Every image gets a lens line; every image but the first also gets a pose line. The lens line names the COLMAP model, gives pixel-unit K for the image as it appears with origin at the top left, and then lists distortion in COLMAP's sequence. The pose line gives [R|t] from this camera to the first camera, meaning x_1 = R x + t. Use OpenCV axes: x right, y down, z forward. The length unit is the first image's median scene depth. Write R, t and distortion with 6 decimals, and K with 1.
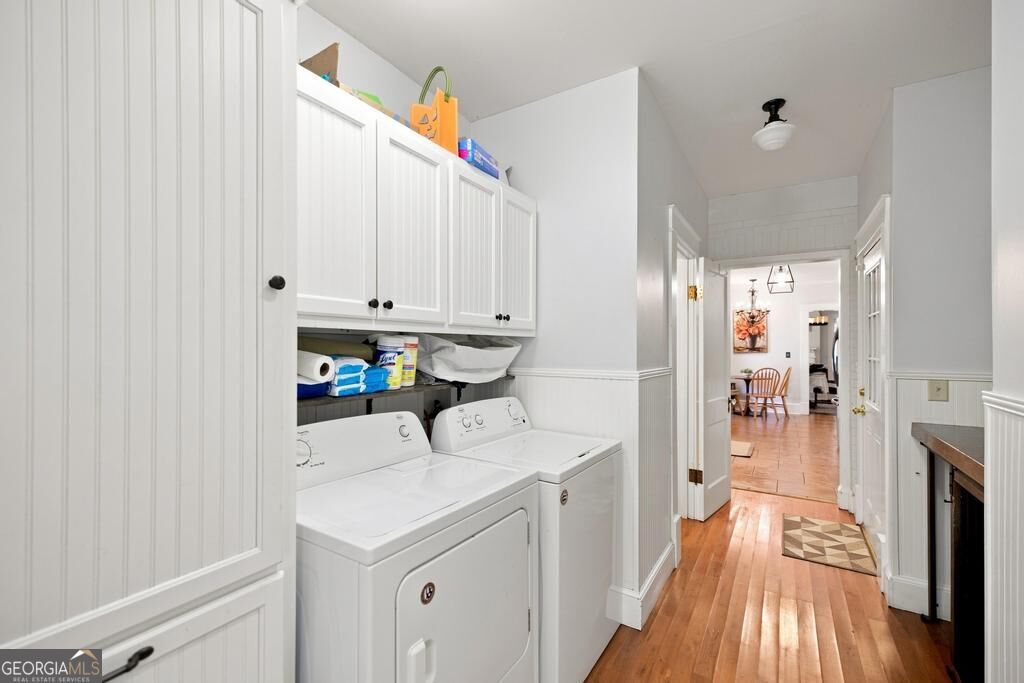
lens RADIAL K [[443.9, 0, 508.3], [0, 443.9, 344.1], [0, 0, 1]] dist [0.002213, -0.000197]
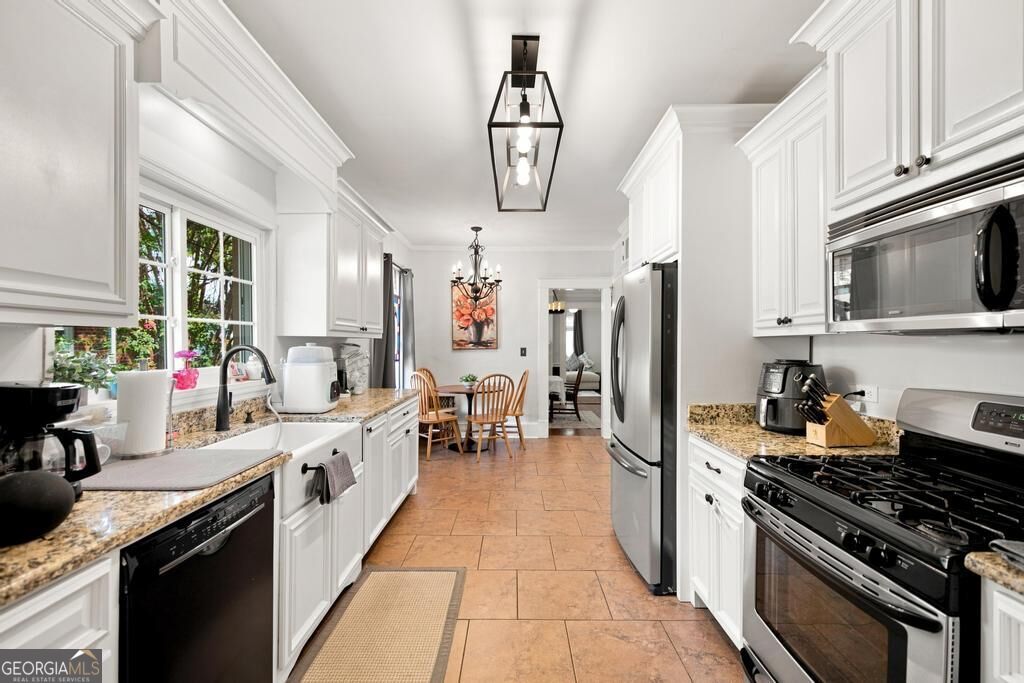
lens RADIAL K [[443.9, 0, 512.4], [0, 443.9, 342.0], [0, 0, 1]] dist [0.002213, -0.000197]
pose [[0.851249, 0.000503, 0.524762, 0.257549], [-0.008573, 0.999879, 0.012947, 0.000006], [-0.524692, -0.015520, 0.851151, 0.429852]]
